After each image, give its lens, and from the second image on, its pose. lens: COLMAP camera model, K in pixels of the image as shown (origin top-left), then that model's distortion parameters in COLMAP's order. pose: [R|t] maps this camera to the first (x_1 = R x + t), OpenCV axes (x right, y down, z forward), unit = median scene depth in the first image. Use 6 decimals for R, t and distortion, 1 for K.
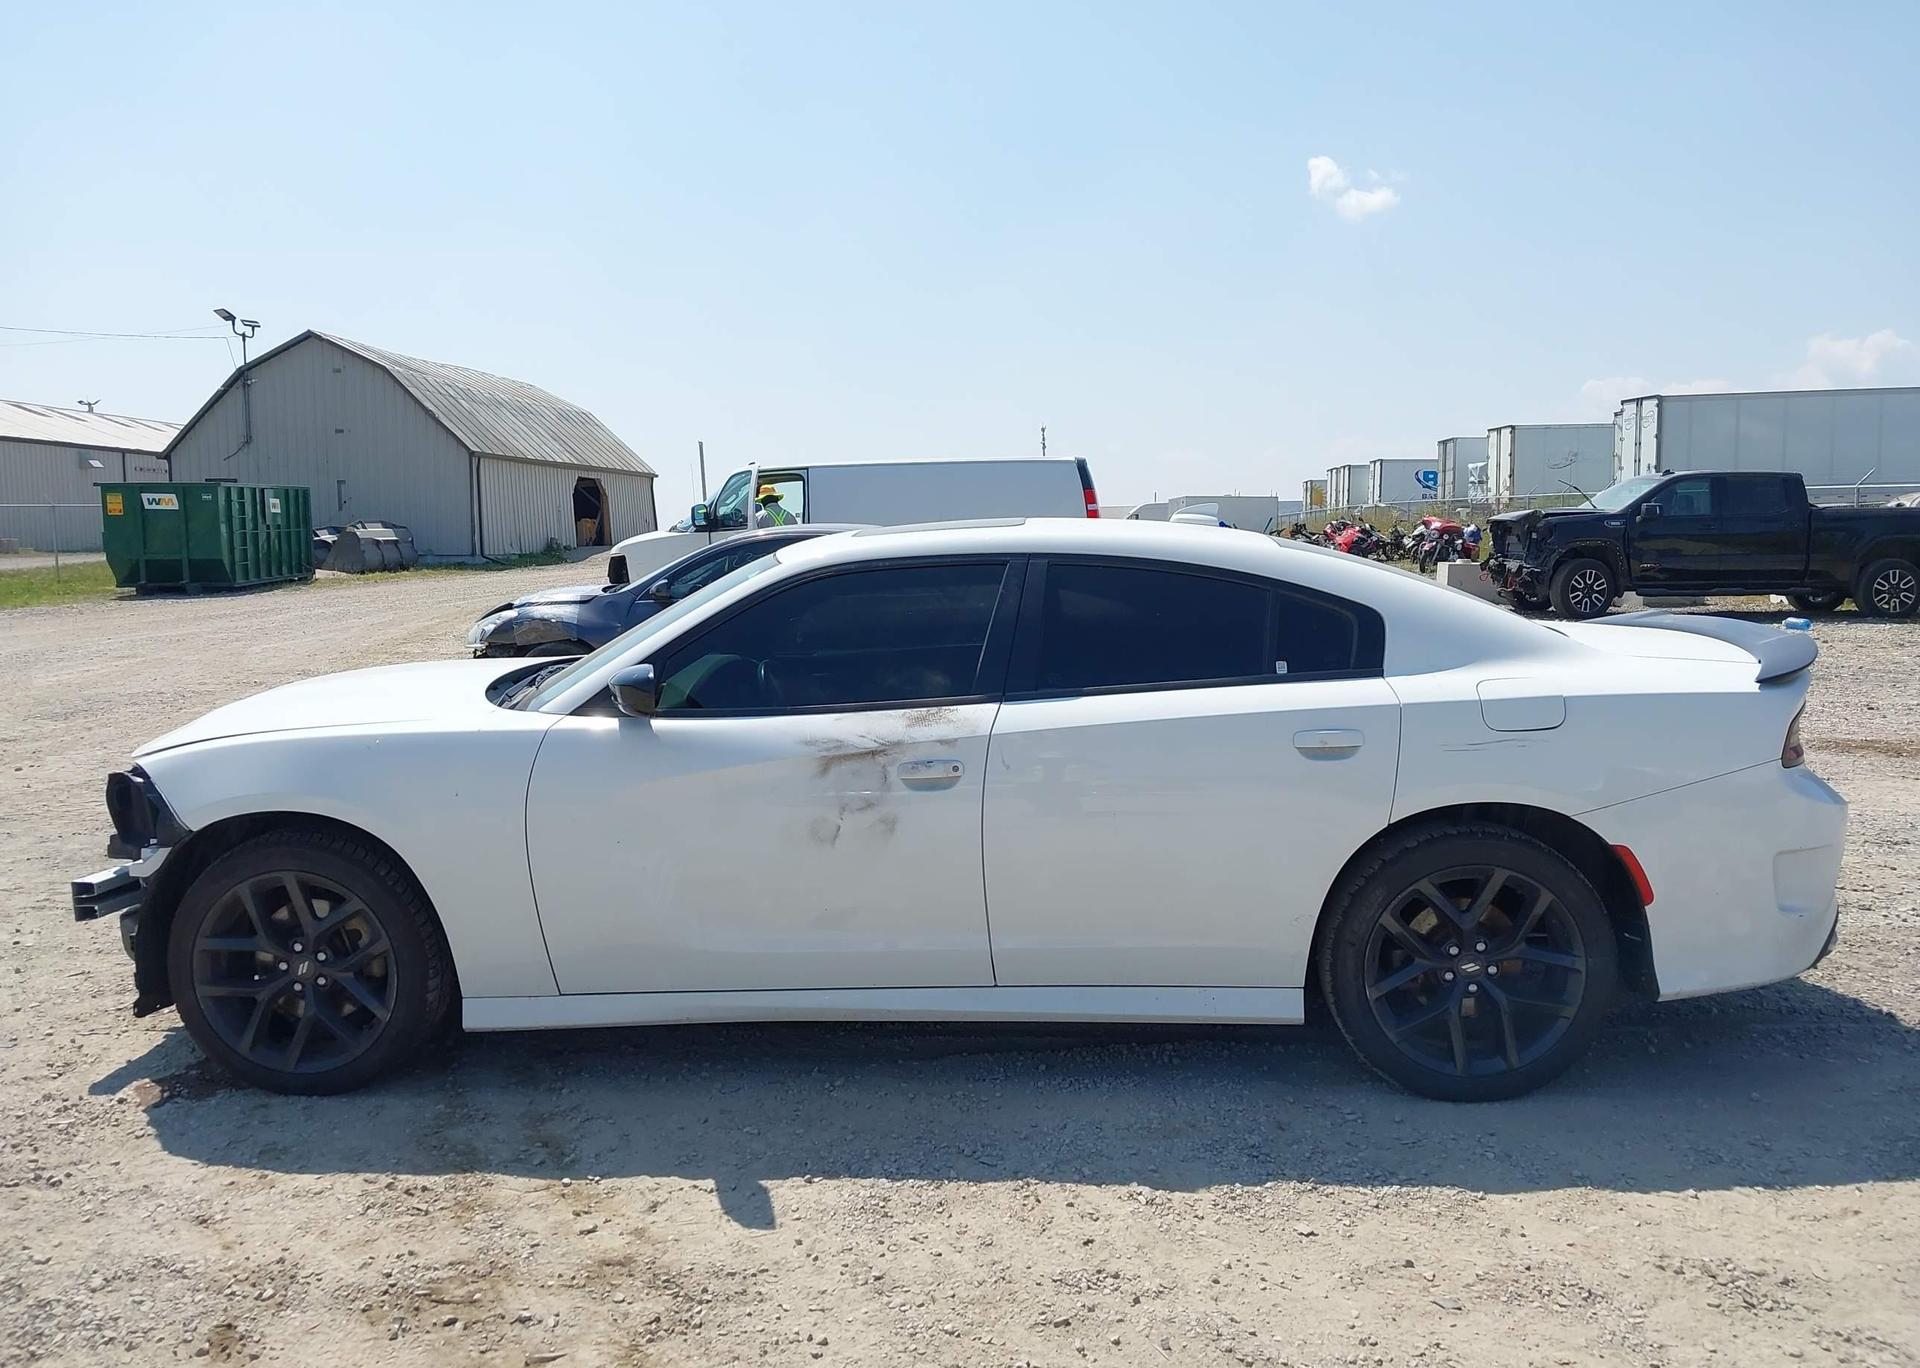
lens RADIAL K [[1498.6, 0, 966.2], [0, 1498.6, 688.3], [0, 0, 1]] dist [0.008139, -0.009917]
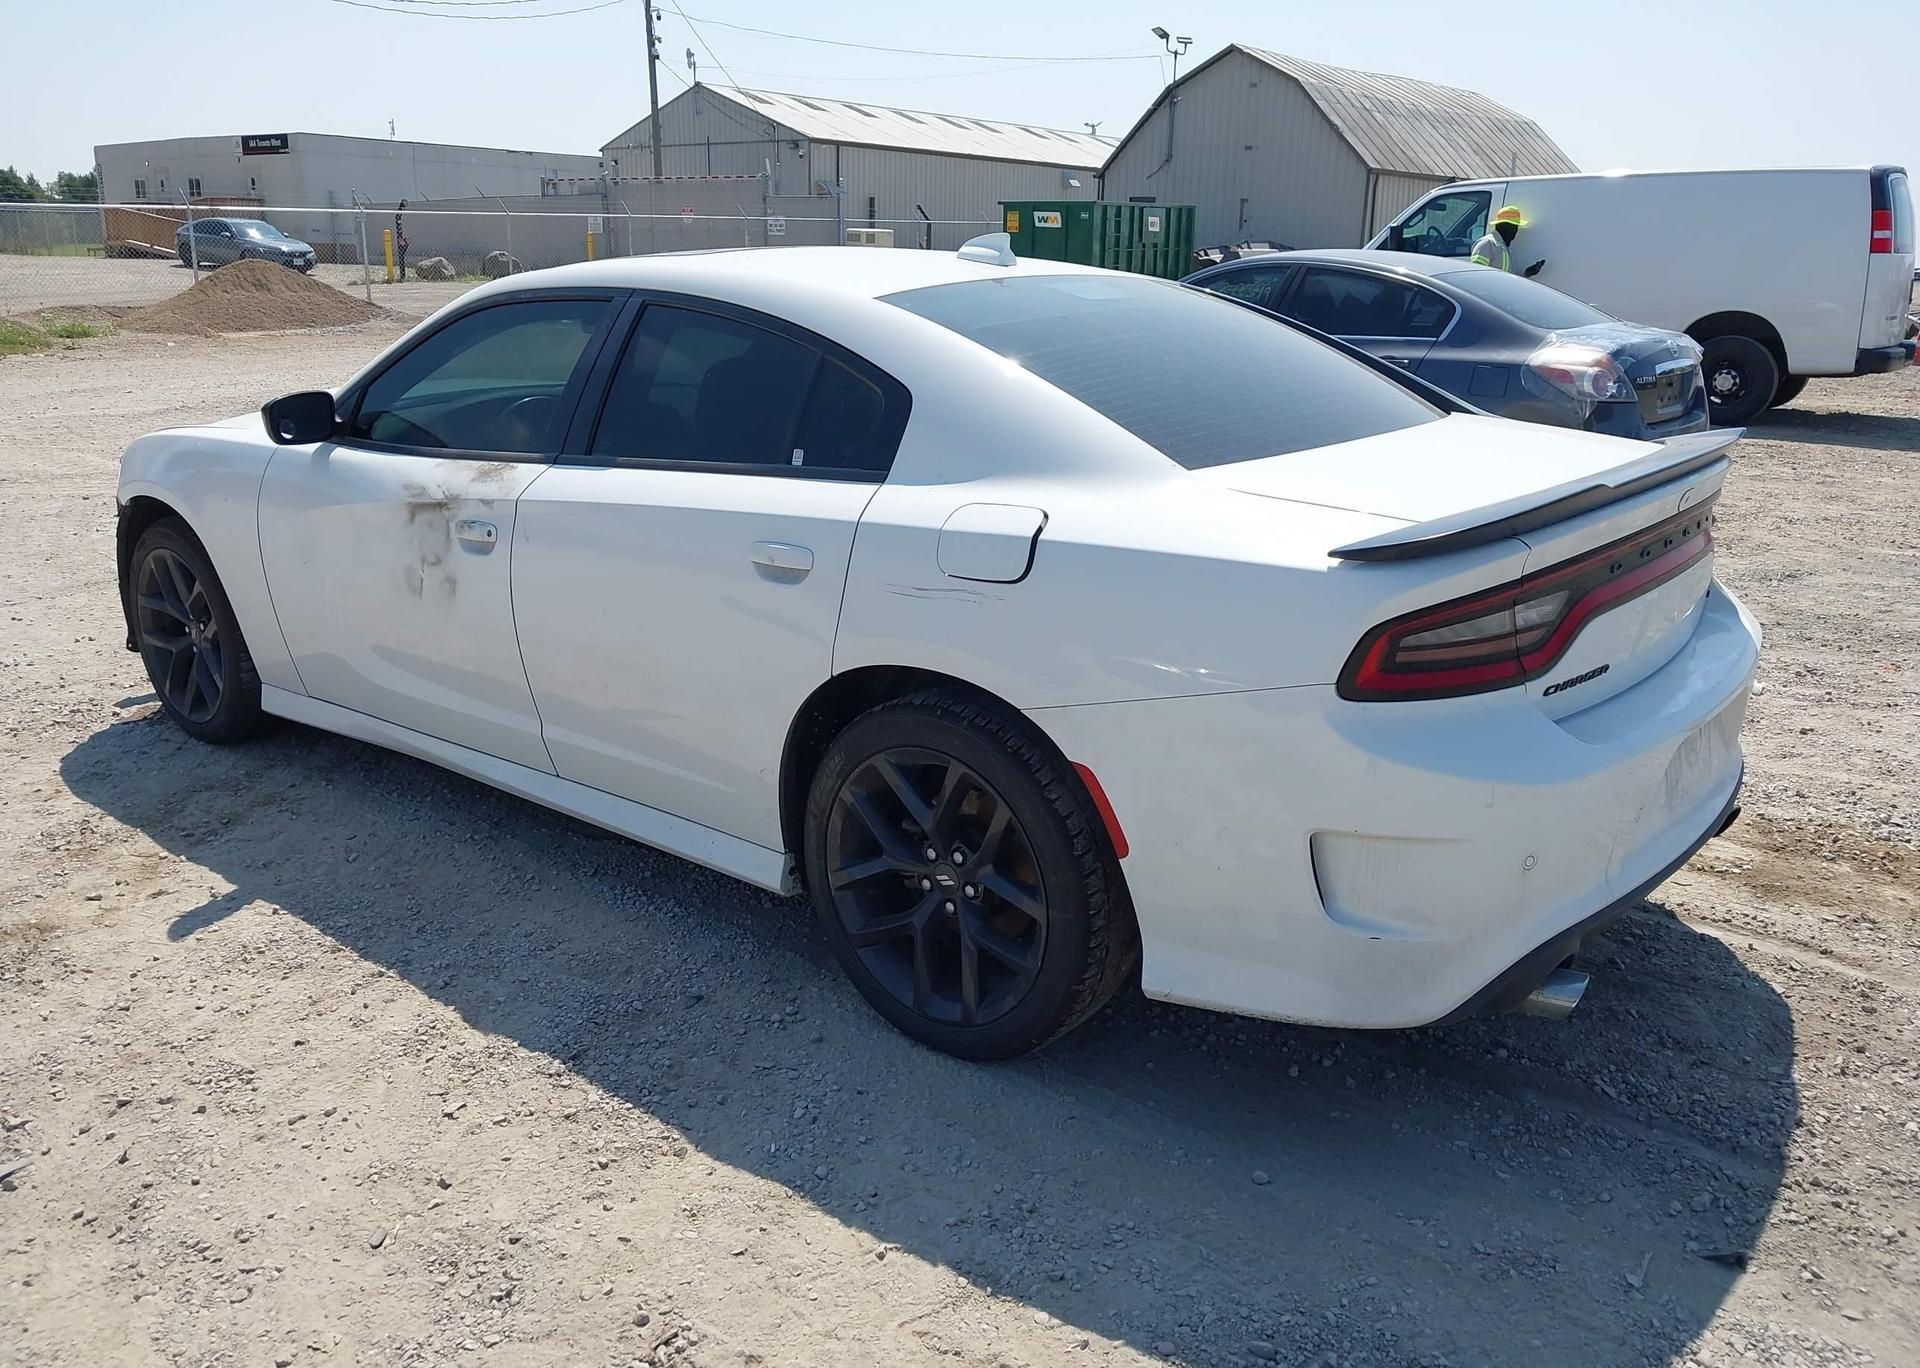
lens RADIAL K [[1498.6, 0, 966.2], [0, 1498.6, 688.3], [0, 0, 1]] dist [0.008139, -0.009917]
pose [[0.814589, 0.181715, -0.550840, 0.694637], [-0.081651, 0.976128, 0.201265, -0.056939], [0.574263, -0.118971, 0.809980, 0.384464]]
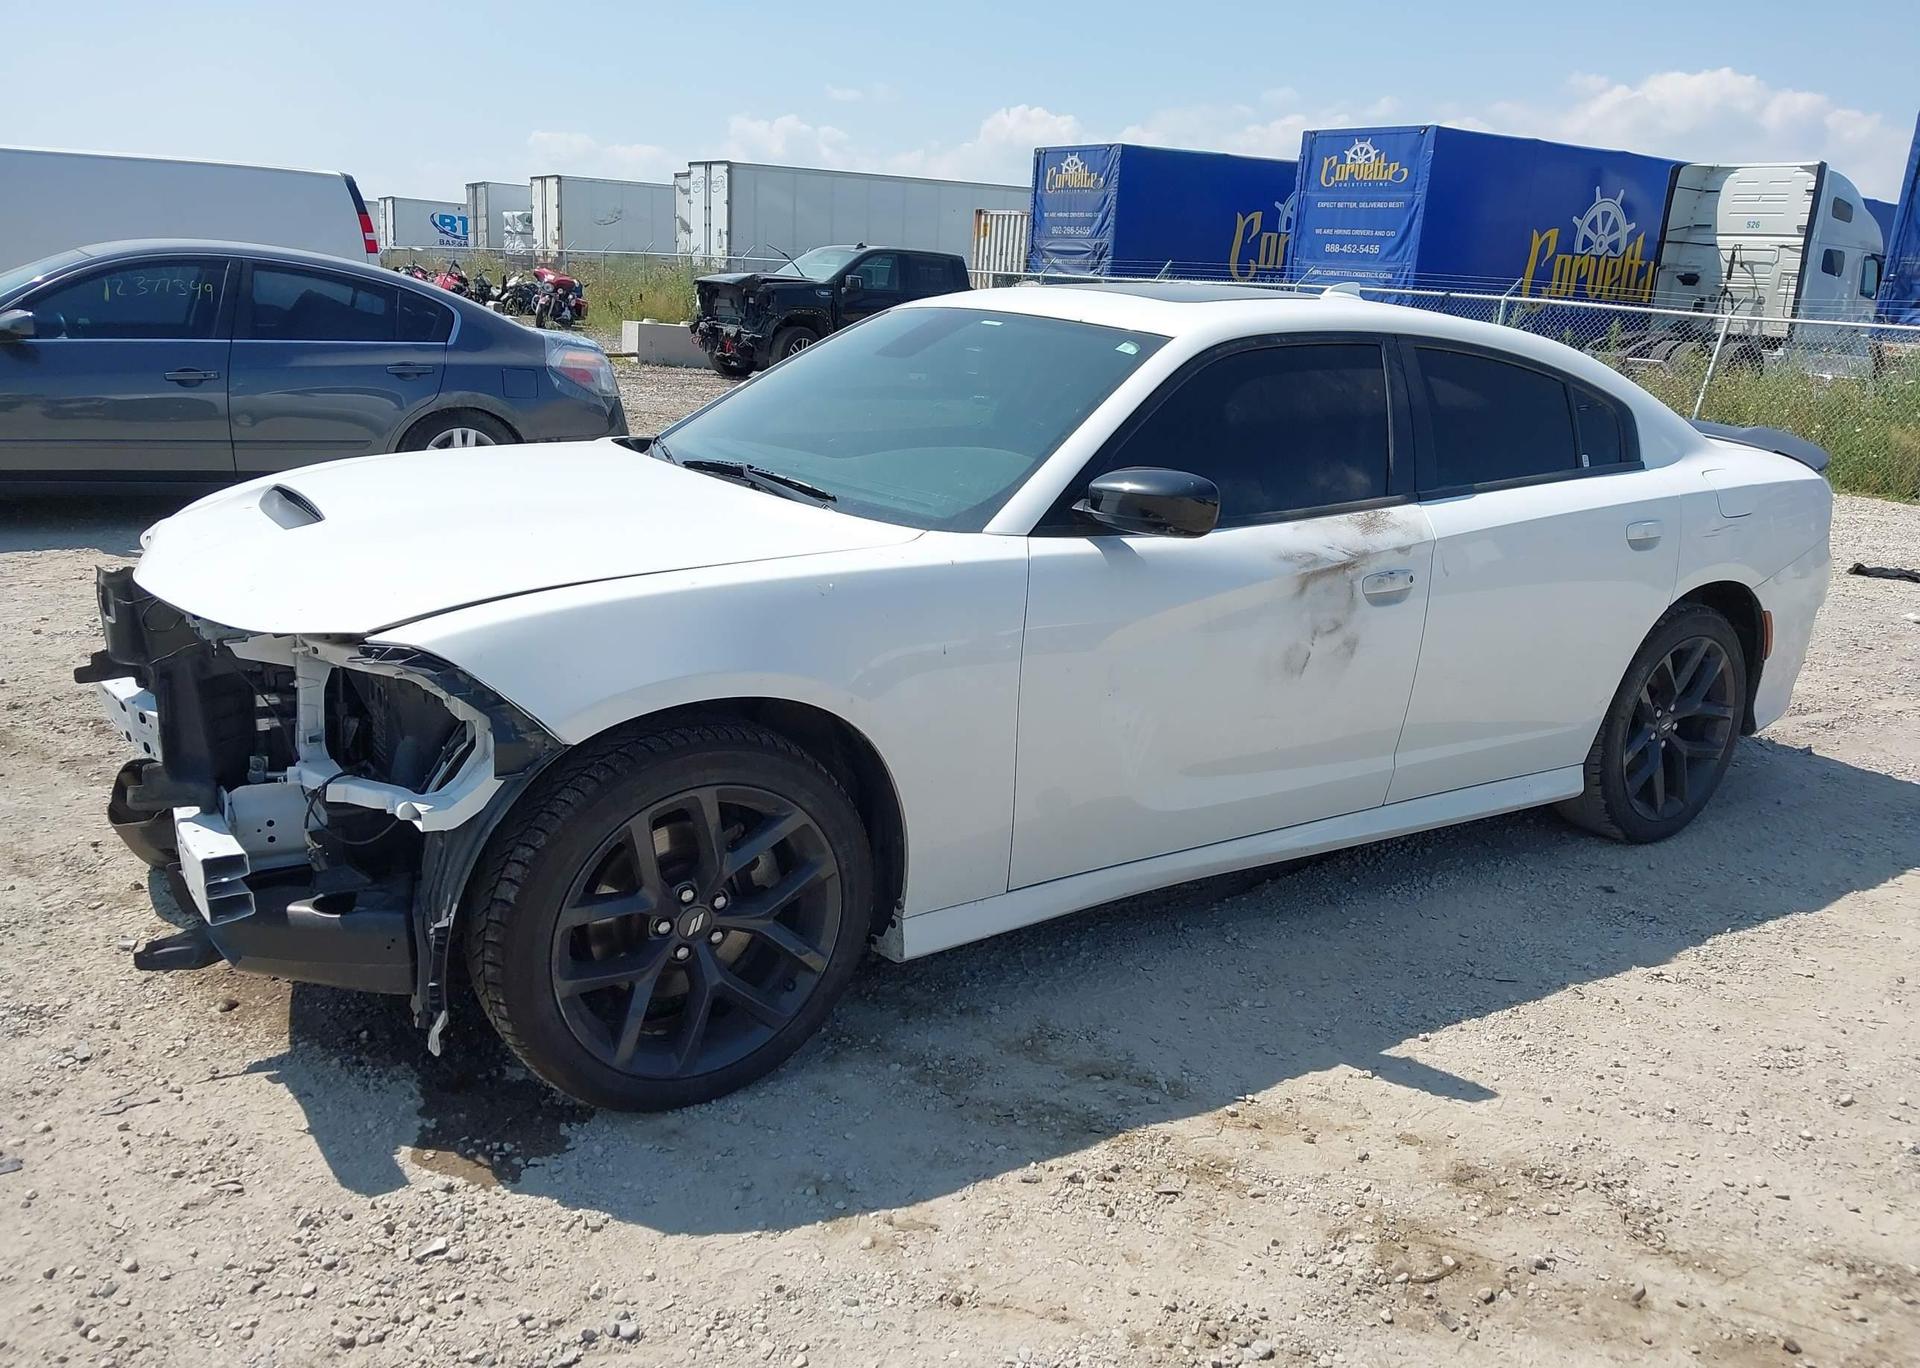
lens RADIAL K [[1498.6, 0, 966.2], [0, 1498.6, 688.3], [0, 0, 1]] dist [0.008139, -0.009917]
pose [[0.798812, -0.100111, 0.593193, -0.718663], [0.003775, 0.986871, 0.161467, -0.027463], [-0.601569, -0.126743, 0.788702, 0.397624]]
